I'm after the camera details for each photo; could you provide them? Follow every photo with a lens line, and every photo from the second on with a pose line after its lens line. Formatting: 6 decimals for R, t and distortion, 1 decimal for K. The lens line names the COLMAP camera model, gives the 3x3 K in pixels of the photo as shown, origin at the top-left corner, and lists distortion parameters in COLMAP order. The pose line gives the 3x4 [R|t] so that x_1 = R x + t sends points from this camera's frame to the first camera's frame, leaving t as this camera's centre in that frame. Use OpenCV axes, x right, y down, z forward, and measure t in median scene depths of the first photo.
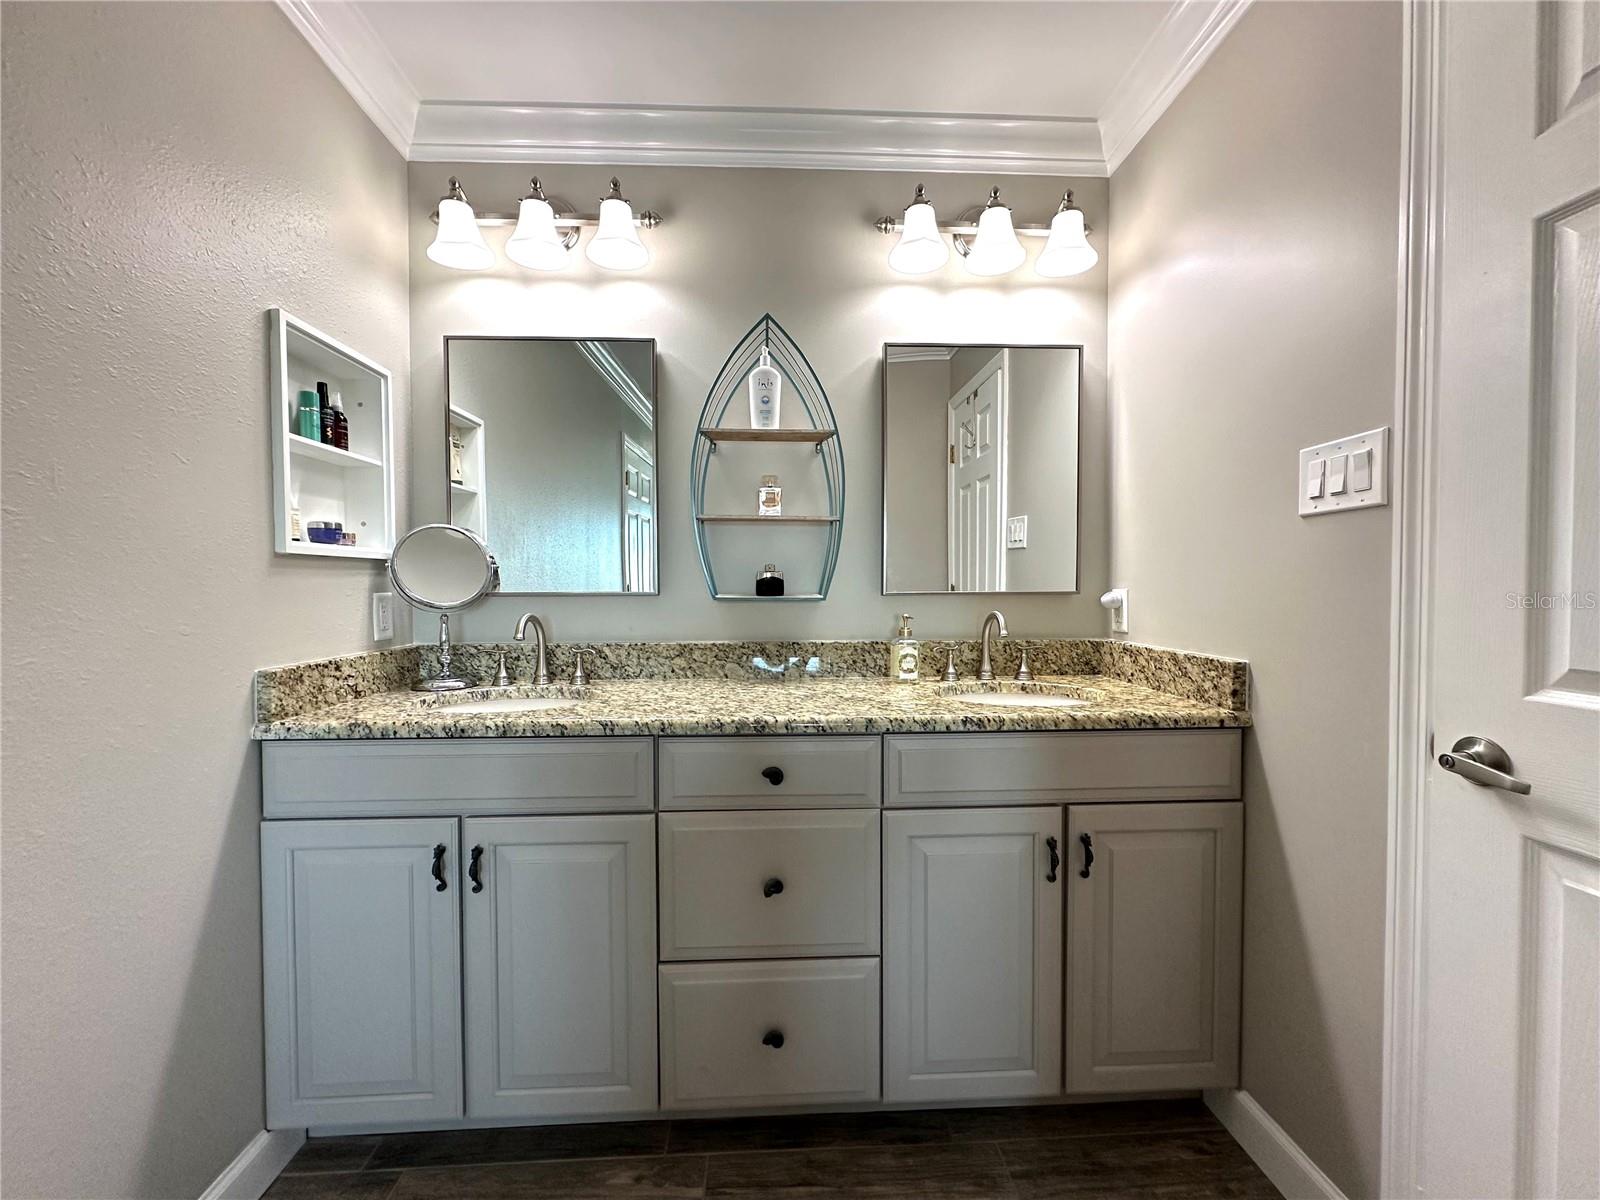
lens RADIAL K [[635.8, 0, 800.8], [0, 635.8, 596.5], [0, 0, 1]] dist [-0.001566, 0.000931]
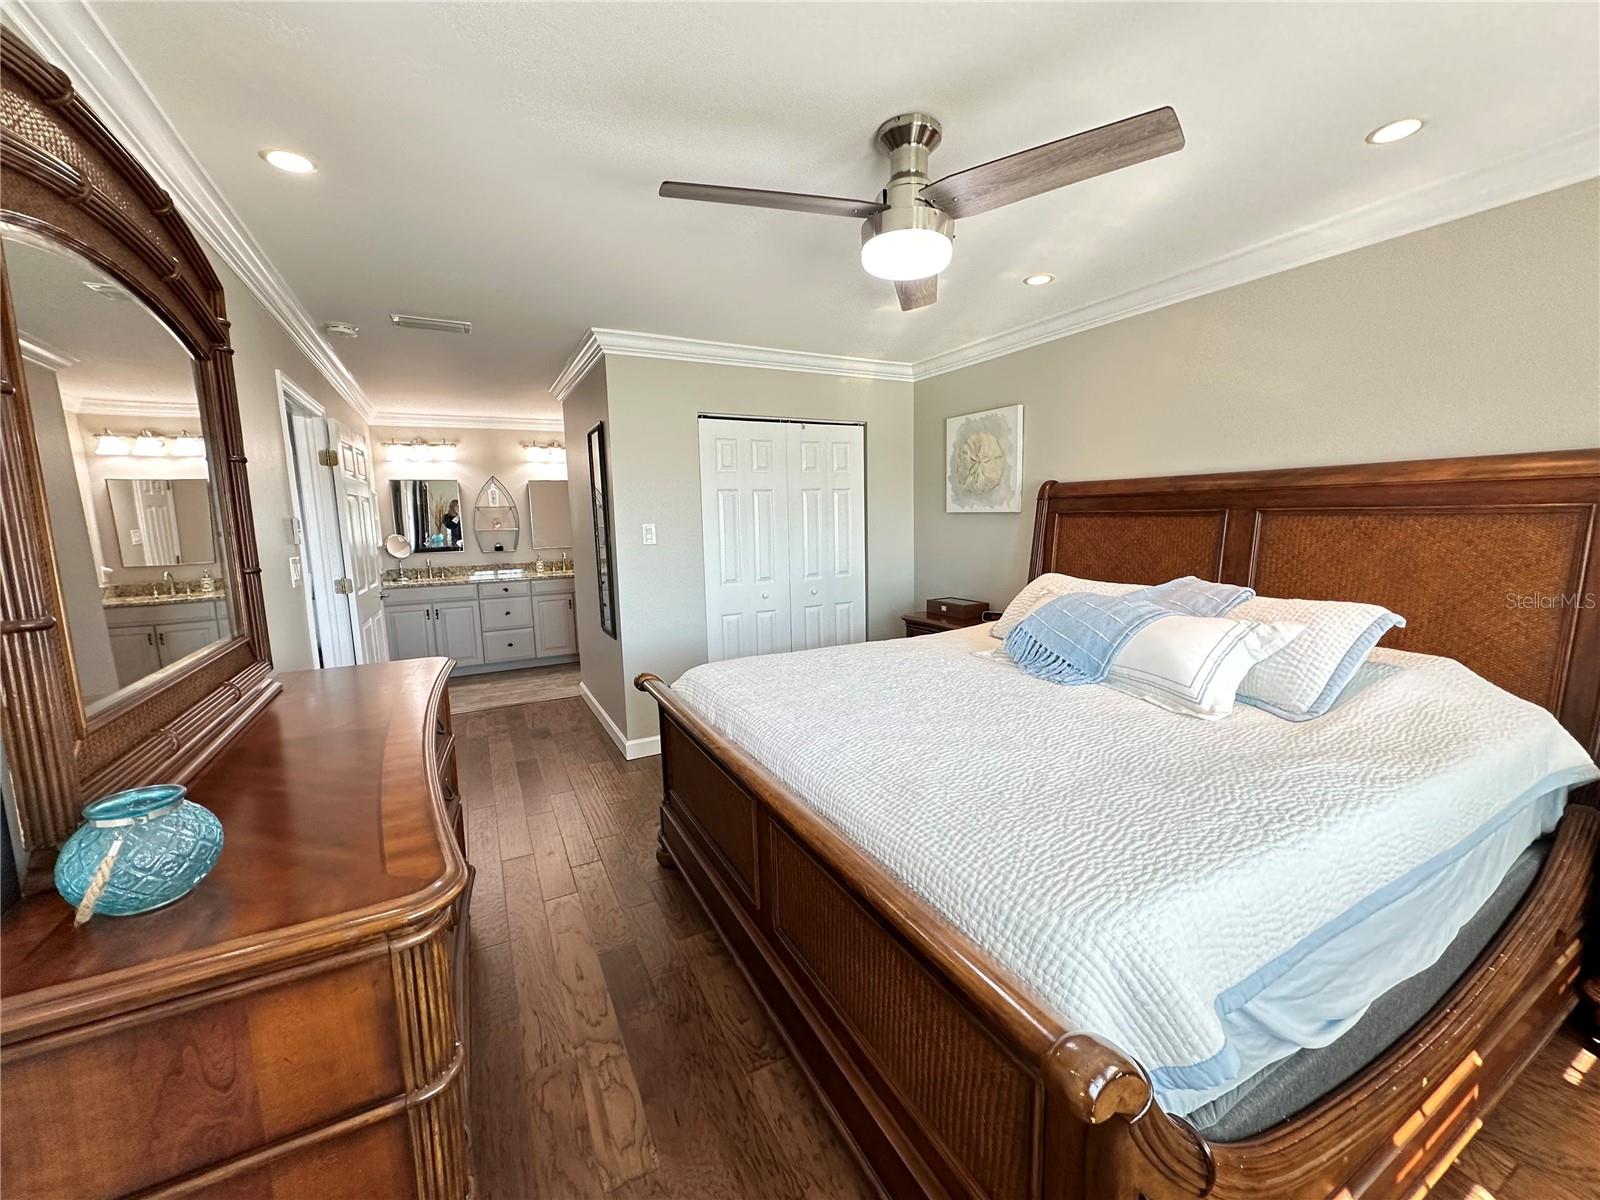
lens RADIAL K [[635.8, 0, 794.5], [0, 635.8, 600.7], [0, 0, 1]] dist [-0.001566, 0.000931]
pose [[0.904043, -0.075132, 0.420788, -0.072662], [0.028336, 0.992800, 0.116387, -0.096690], [-0.426502, -0.093295, 0.899662, -3.100640]]
